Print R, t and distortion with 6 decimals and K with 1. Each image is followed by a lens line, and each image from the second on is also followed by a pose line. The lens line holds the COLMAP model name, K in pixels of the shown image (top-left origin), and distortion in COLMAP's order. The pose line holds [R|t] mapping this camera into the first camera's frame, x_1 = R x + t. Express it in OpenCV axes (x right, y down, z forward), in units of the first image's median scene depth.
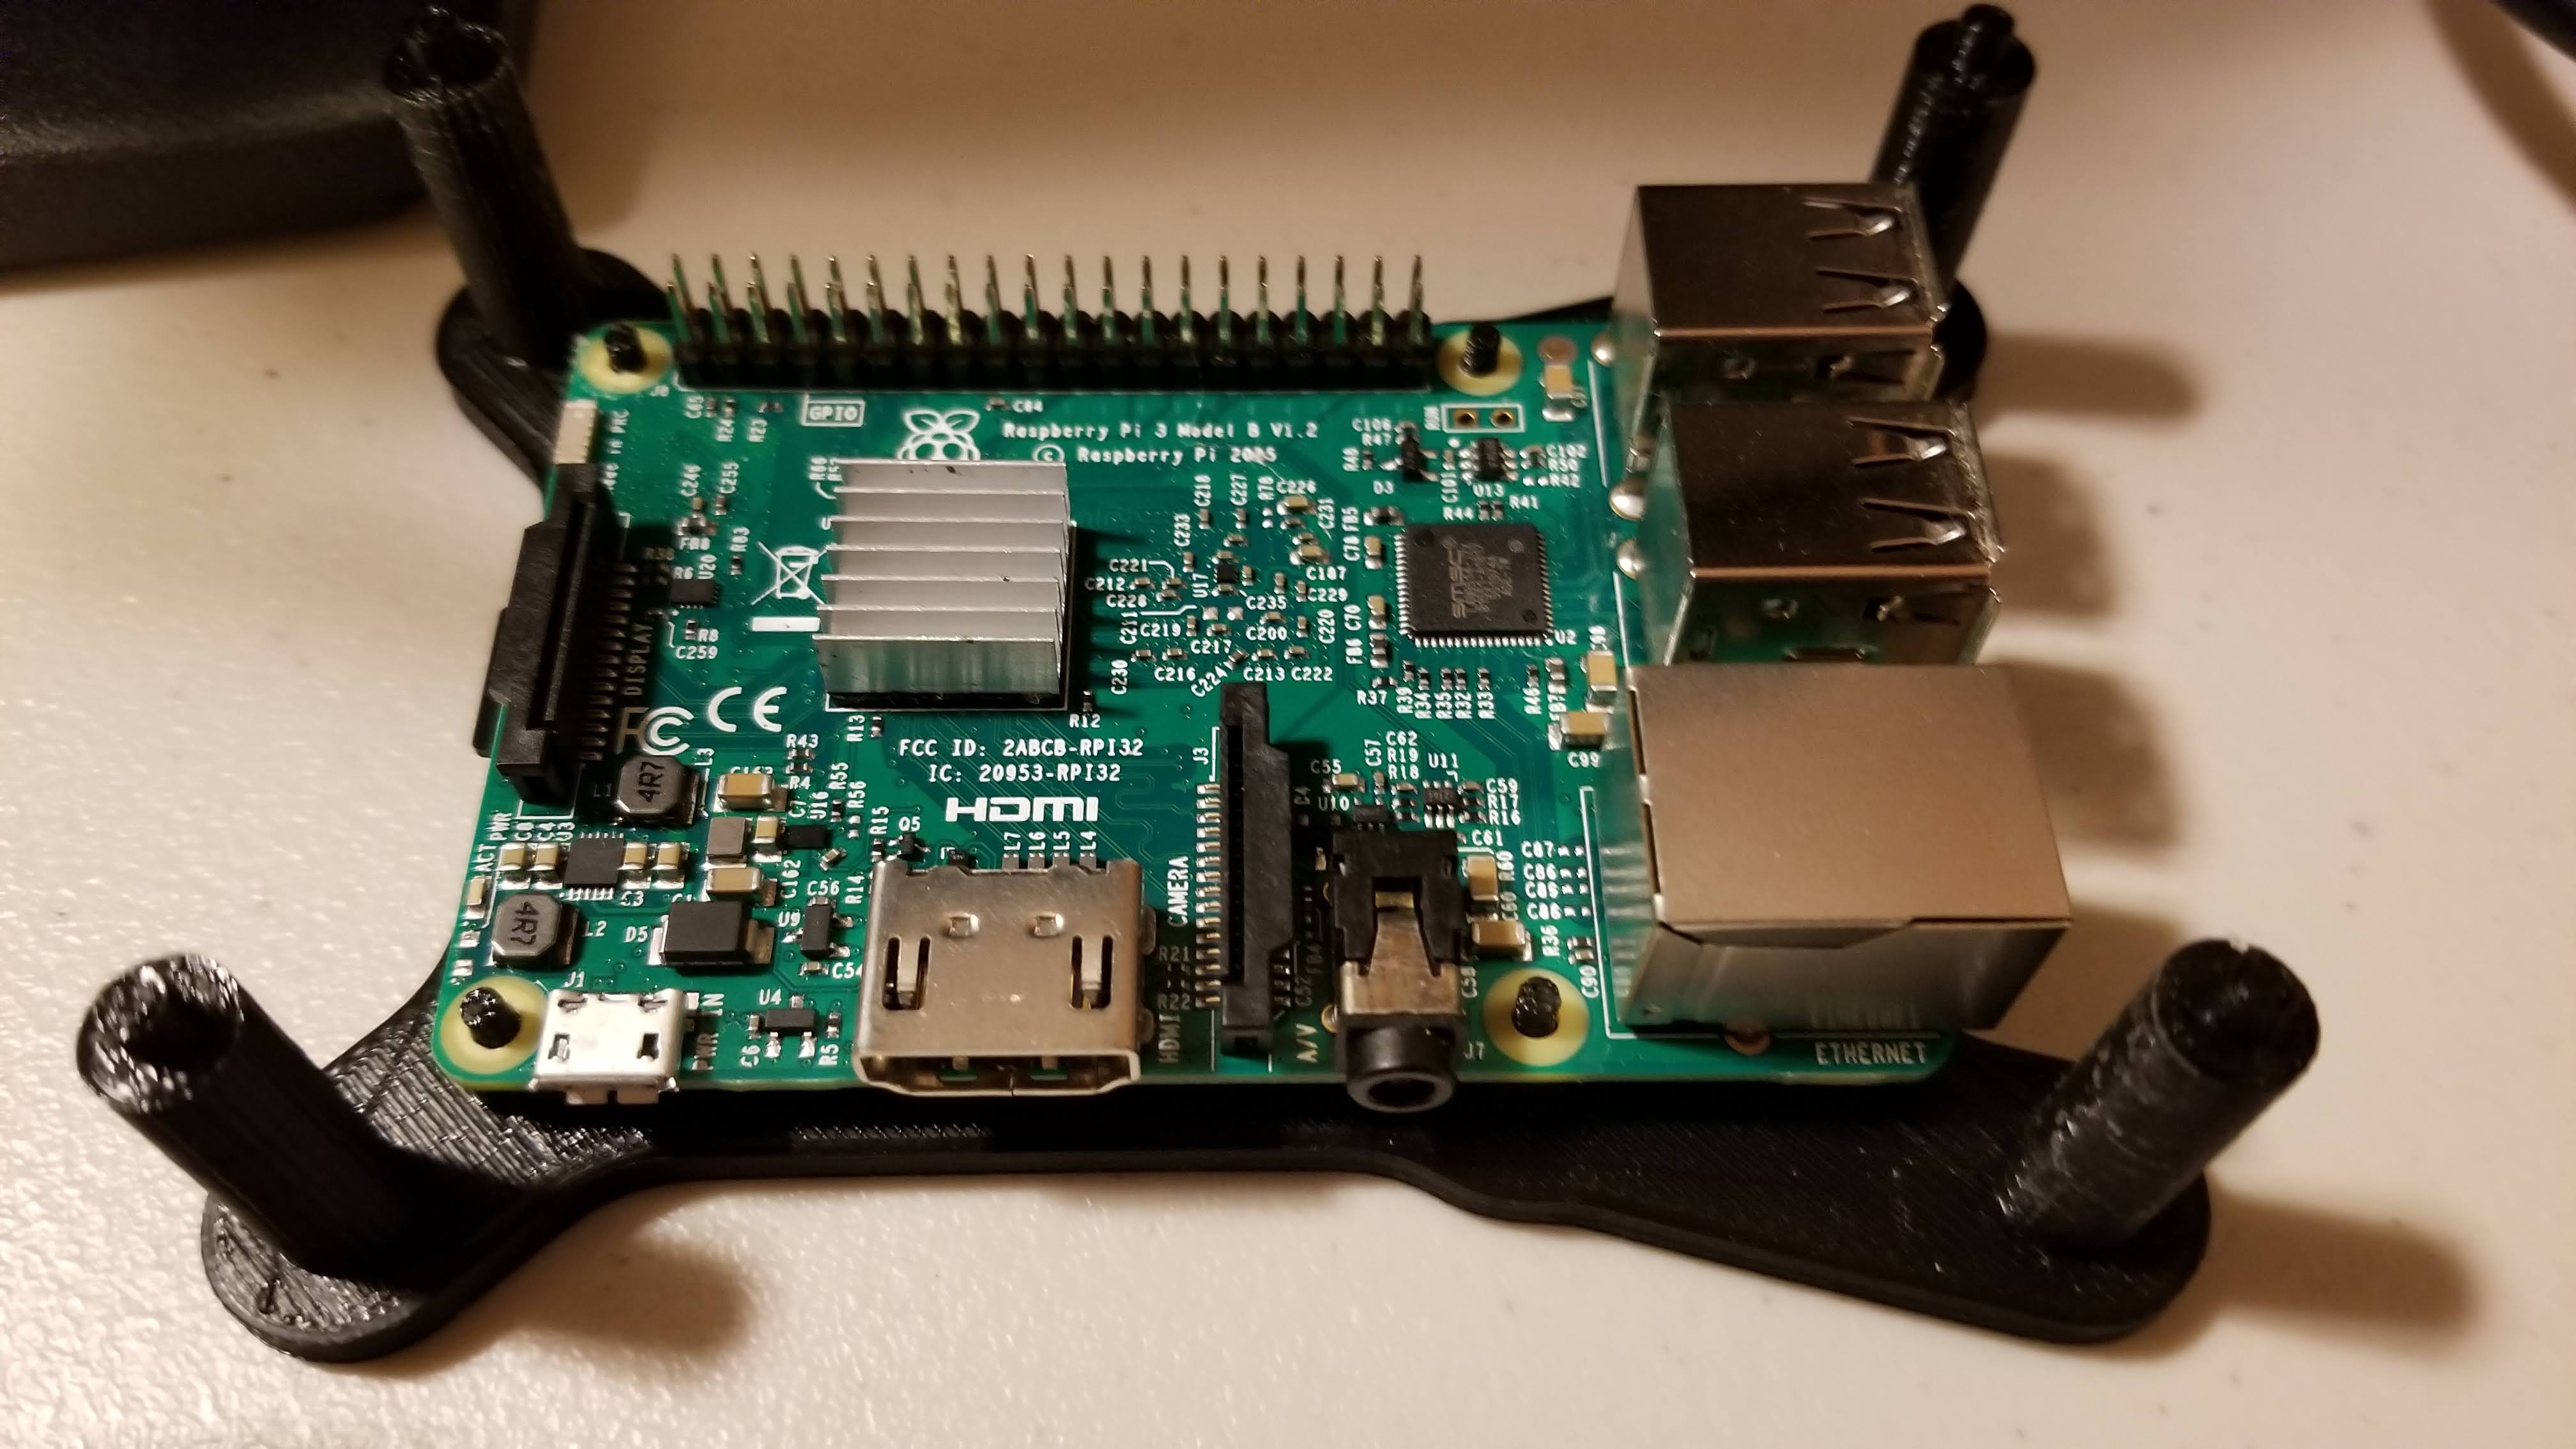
lens RADIAL K [[2147.0, 0, 1288.7], [0, 2147.0, 721.5], [0, 0, 1]] dist [-0.003192, 0.004773]
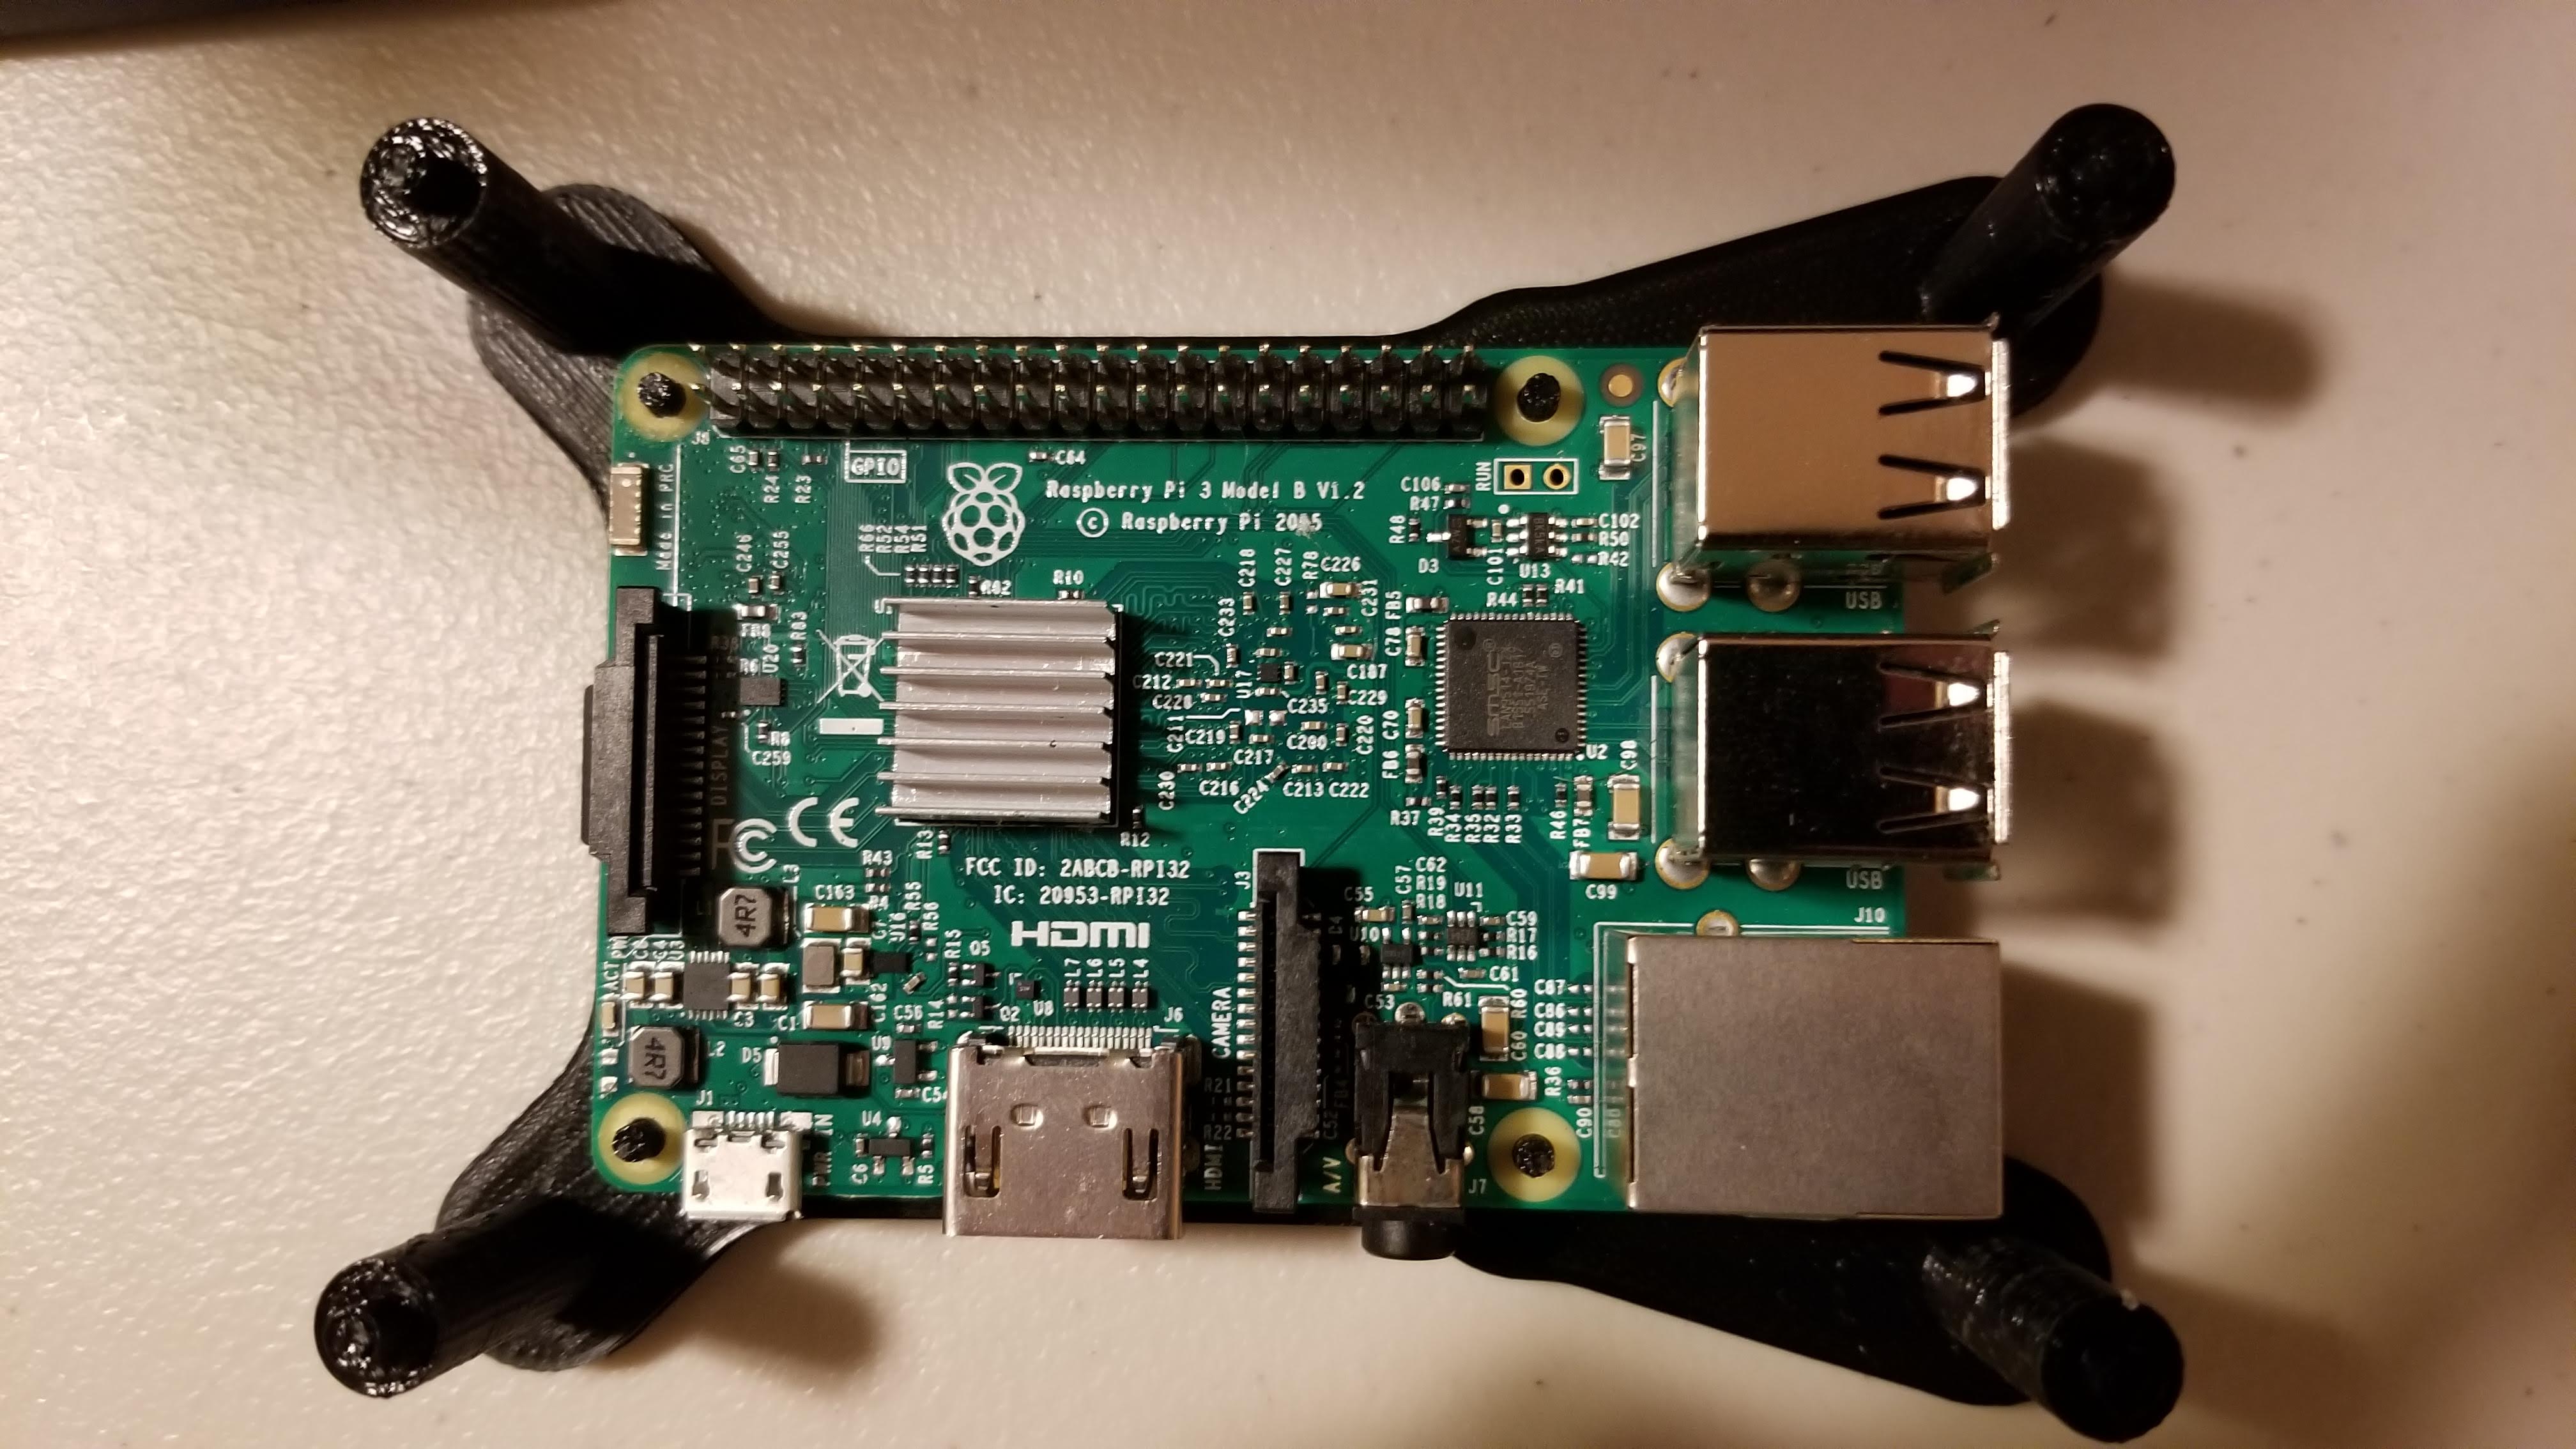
lens RADIAL K [[2147.0, 0, 1287.3], [0, 2147.0, 712.9], [0, 0, 1]] dist [-0.003192, 0.004773]
pose [[0.997327, 0.024466, -0.068845, 0.052777], [0.012553, 0.870880, 0.491335, -0.580015], [0.071977, -0.490886, 0.868246, 0.106642]]
